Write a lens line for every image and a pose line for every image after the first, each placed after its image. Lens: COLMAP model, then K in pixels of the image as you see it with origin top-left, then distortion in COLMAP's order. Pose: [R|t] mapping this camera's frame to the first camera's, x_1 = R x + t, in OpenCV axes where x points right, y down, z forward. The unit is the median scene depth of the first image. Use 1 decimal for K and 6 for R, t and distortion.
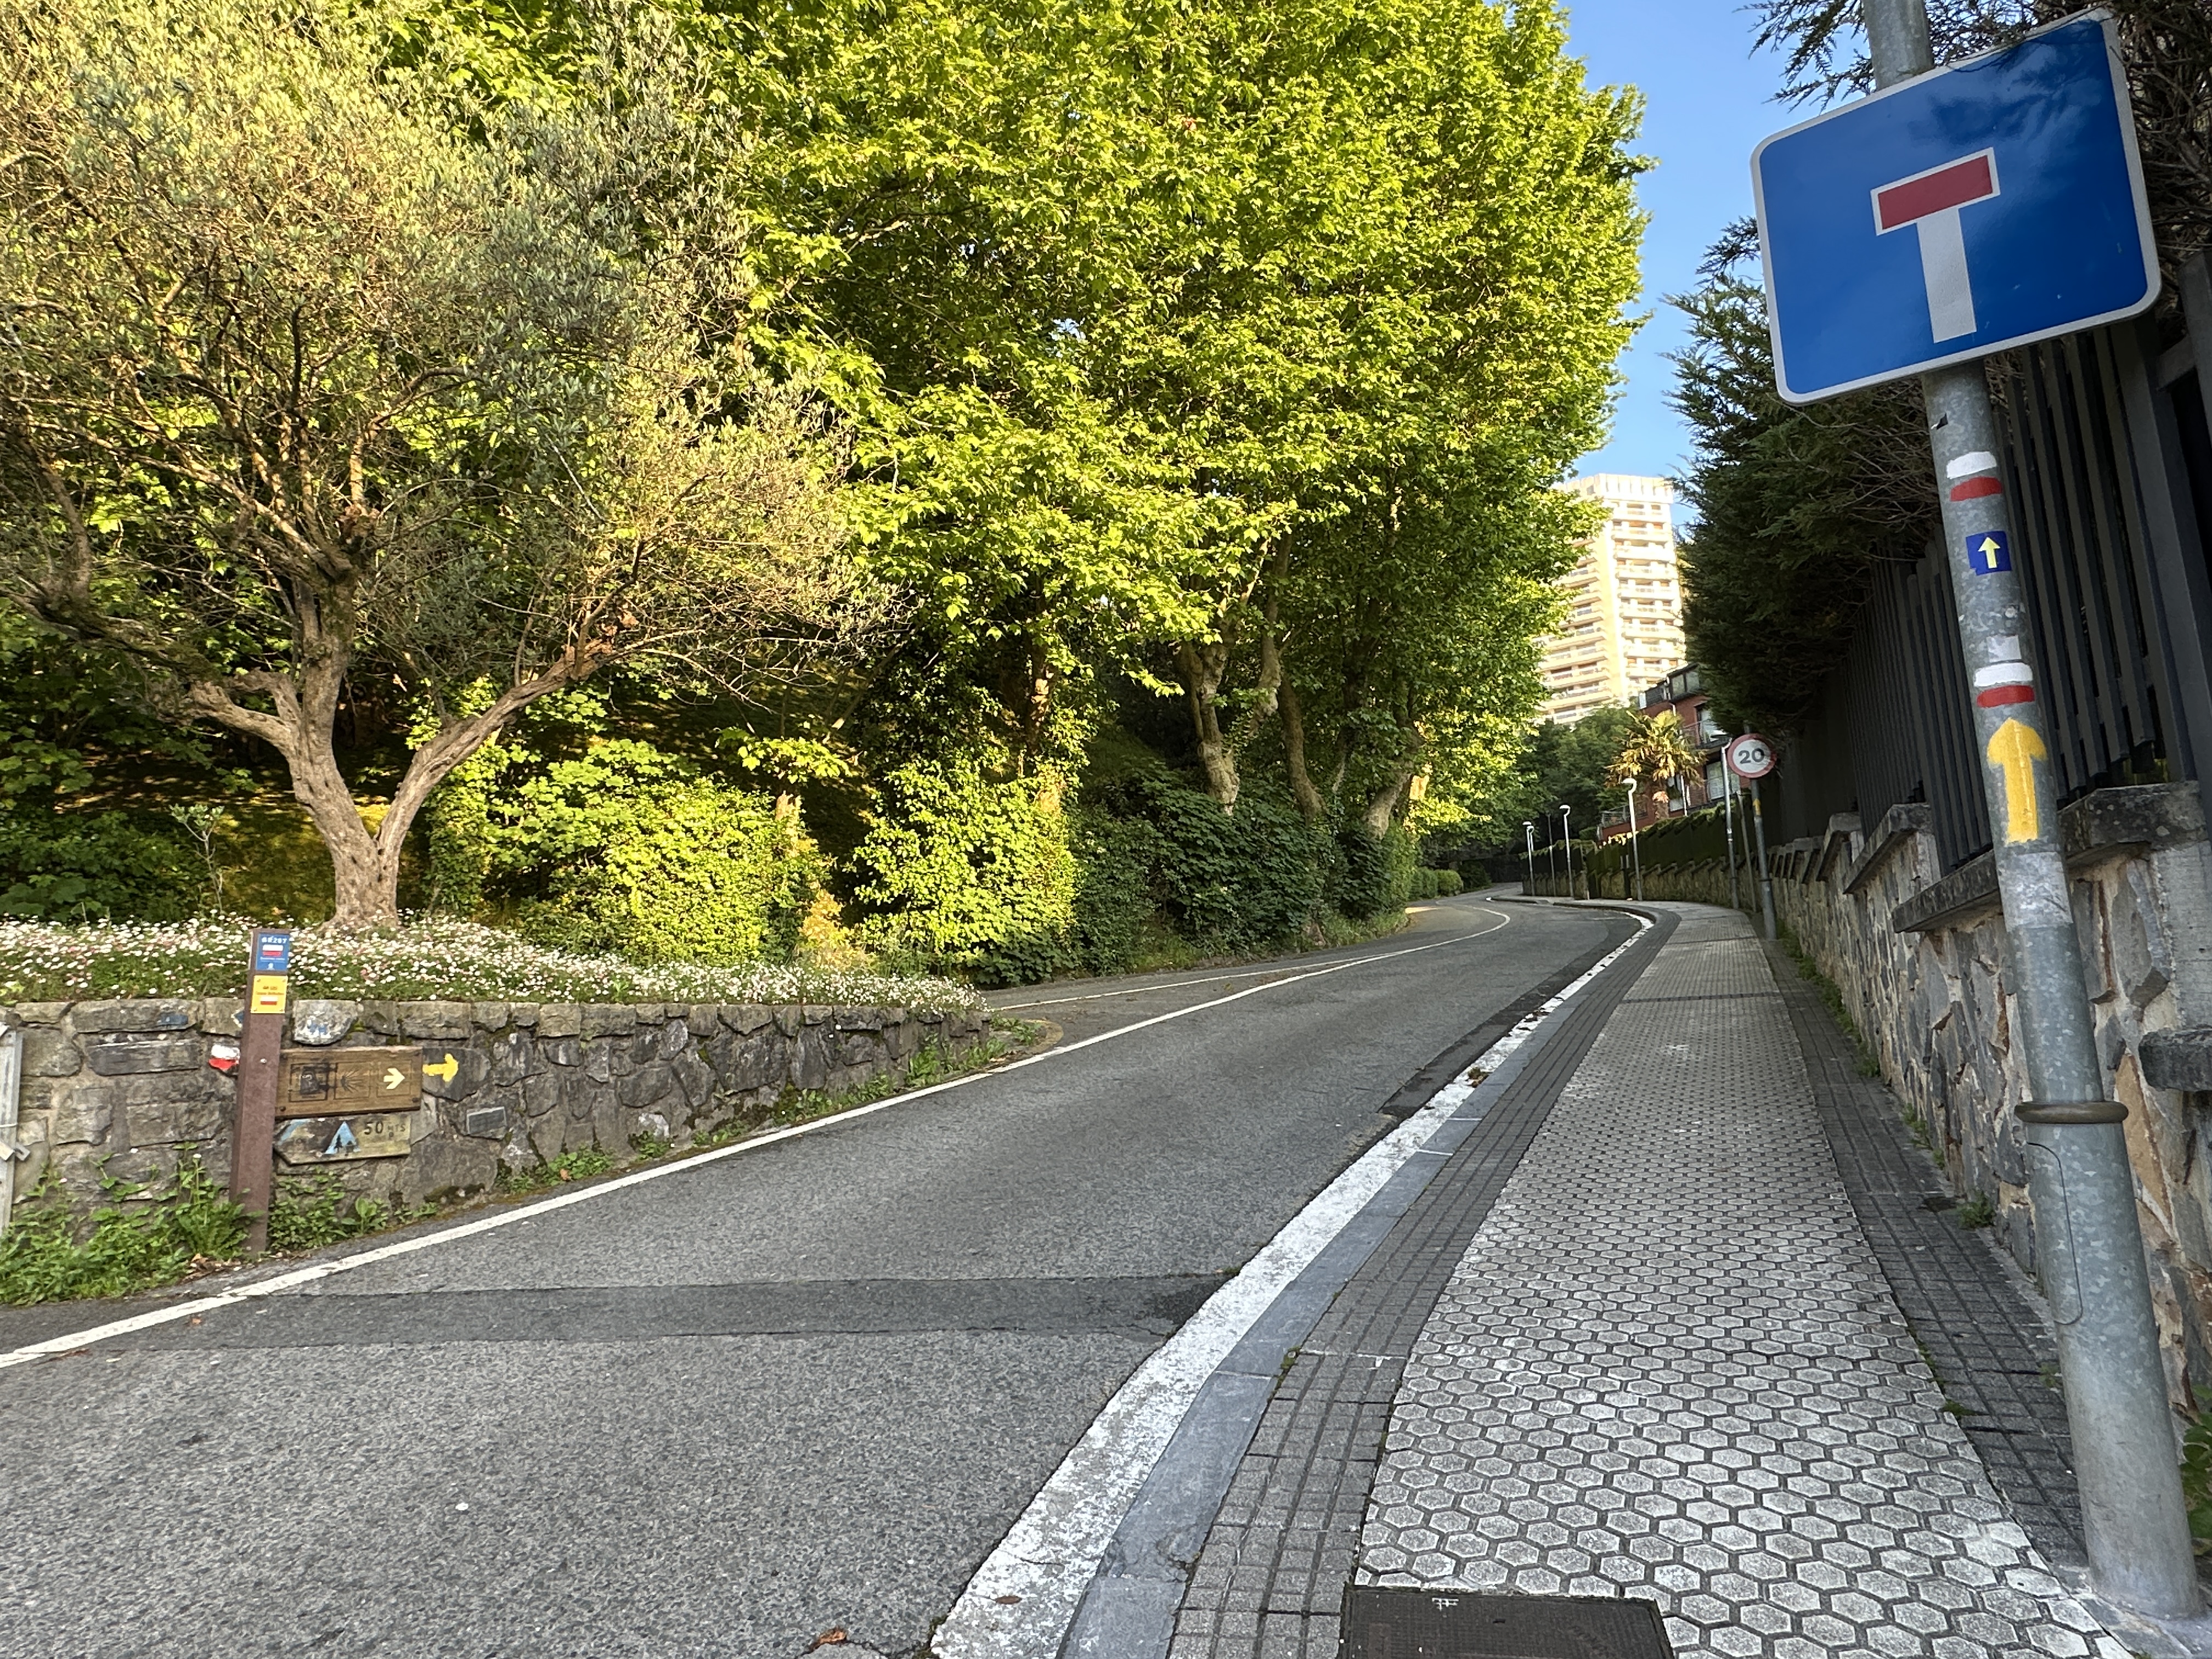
lens RADIAL K [[1279.8, 0, 1108.3], [0, 1279.8, 832.8], [0, 0, 1]] dist [-0.002386, 0.000276]
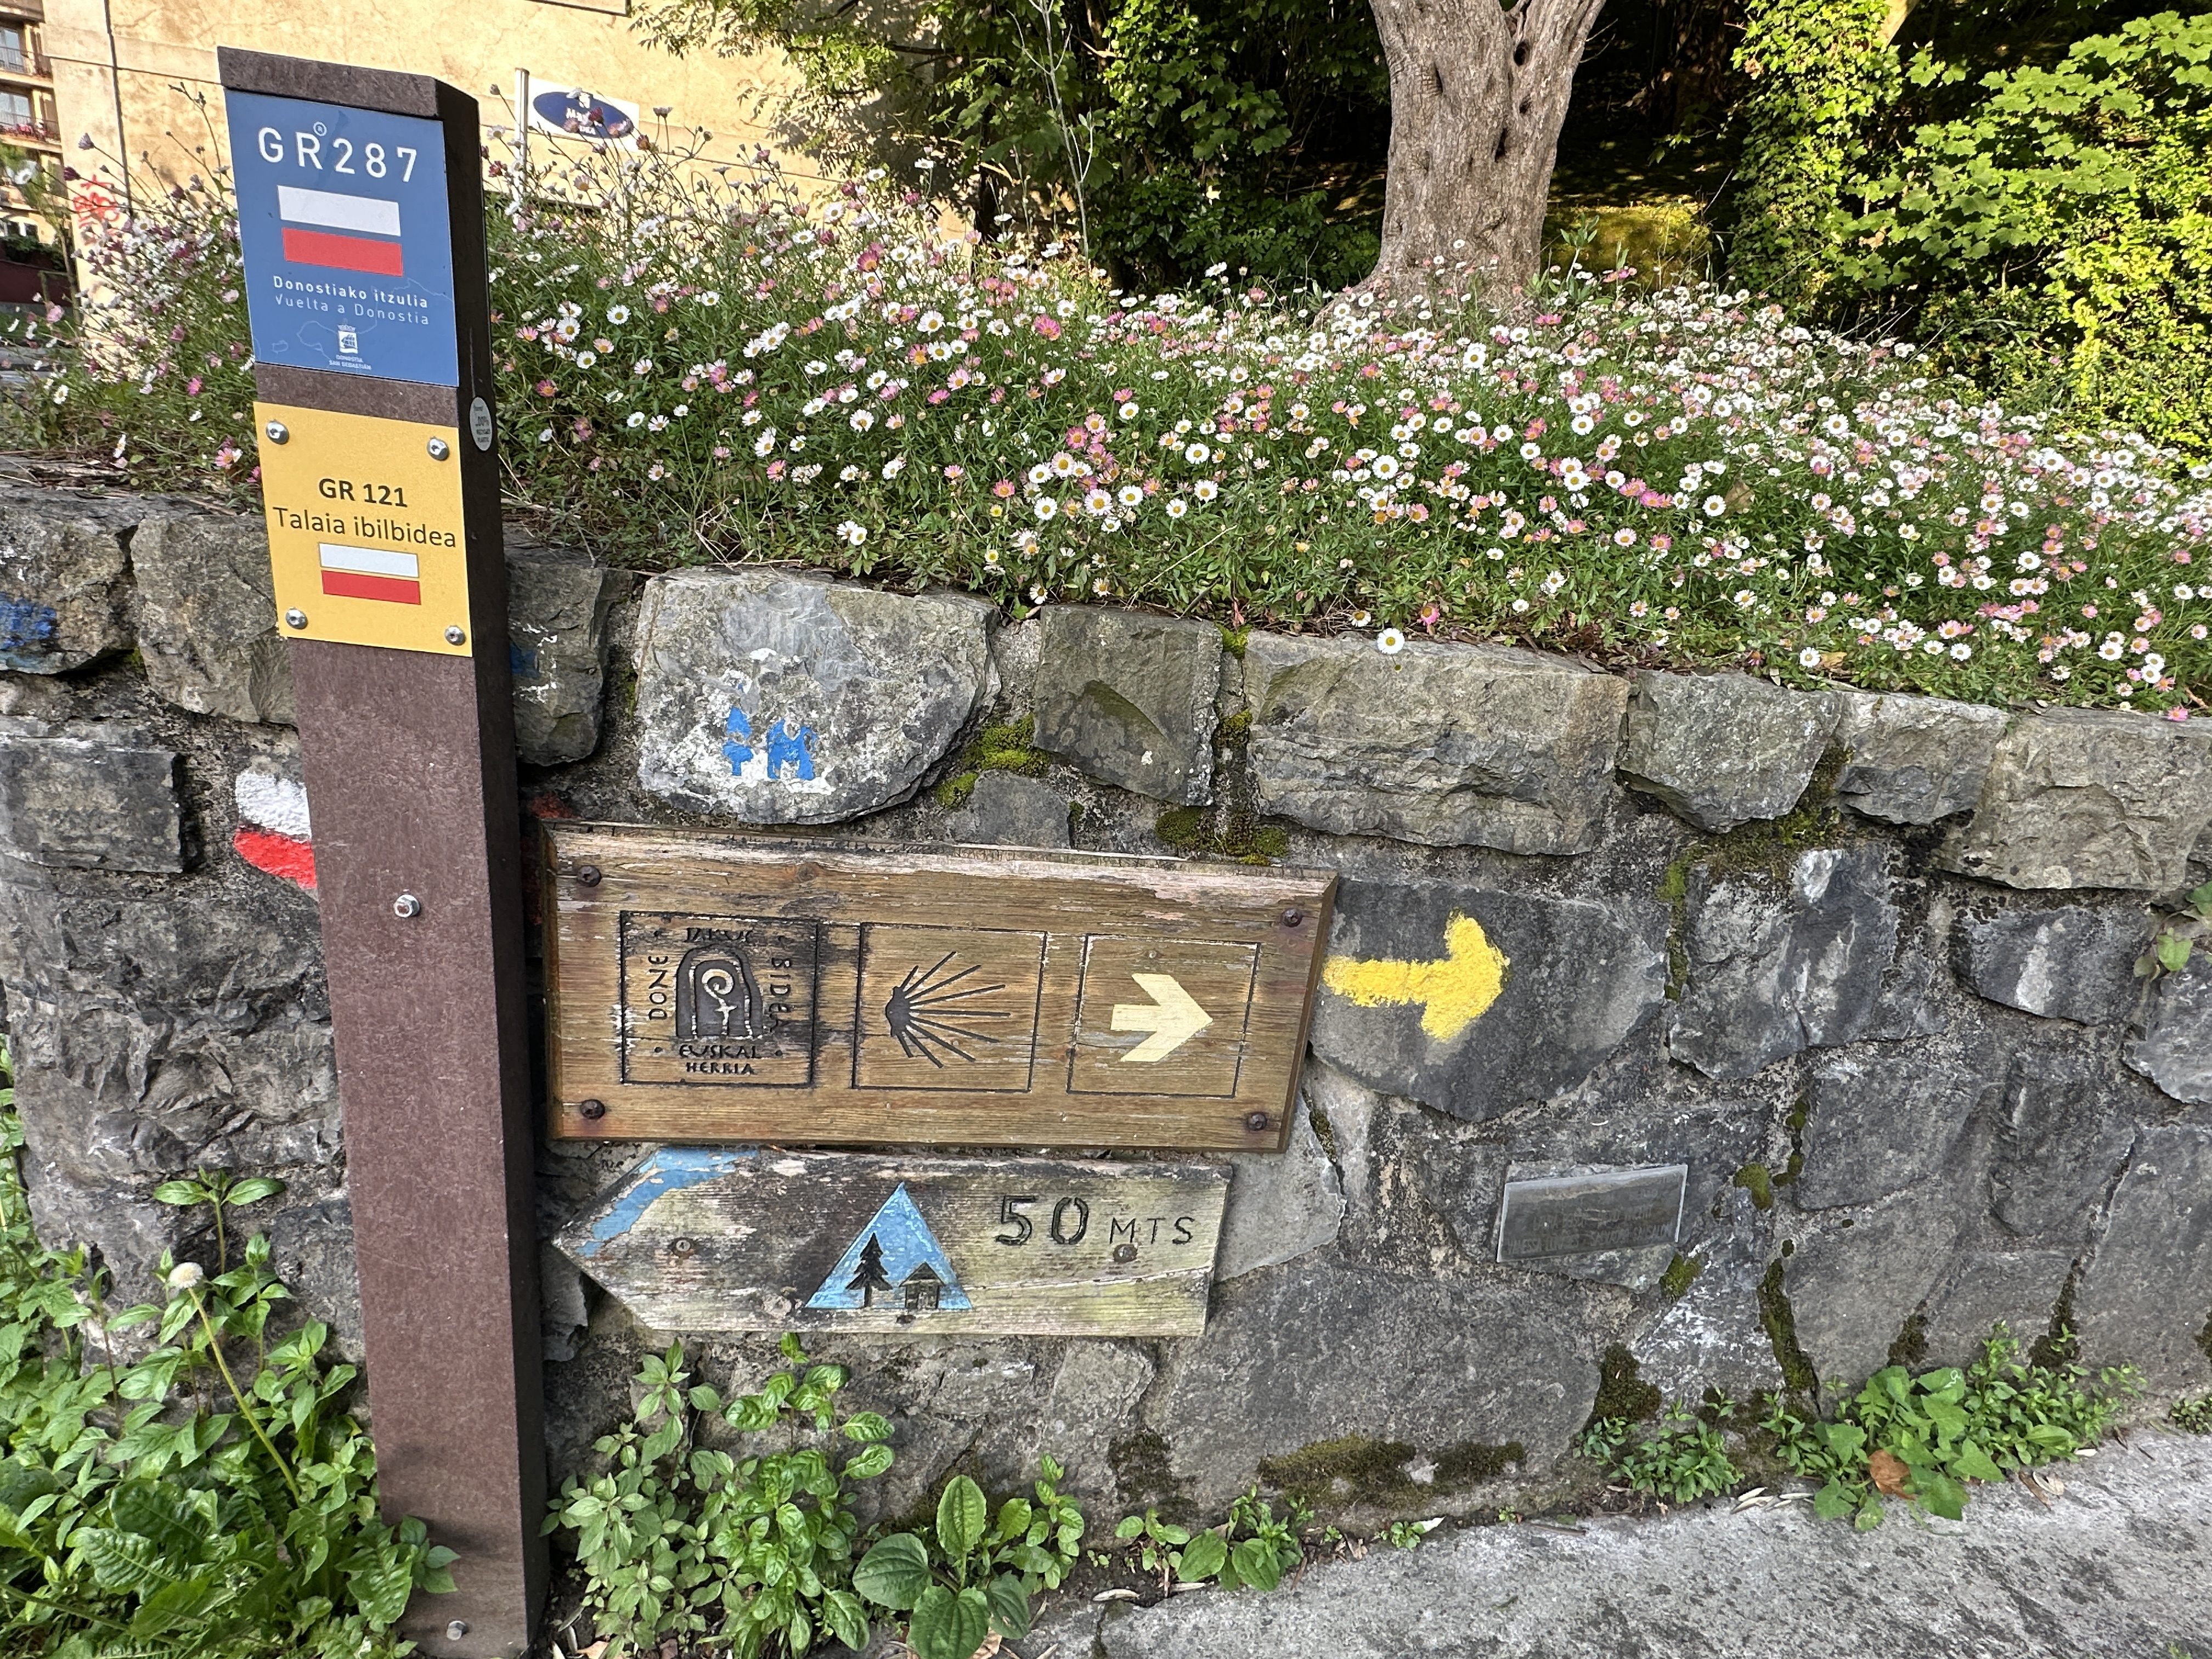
lens RADIAL K [[1140.2, 0, 1104.5], [0, 1140.2, 841.1], [0, 0, 1]] dist [-0.001584, 0.000717]
pose [[0.570796, 0.347159, -0.744092, -0.187321], [-0.003677, 0.907294, 0.420481, 0.039128], [0.821084, -0.237273, 0.519156, 0.385366]]
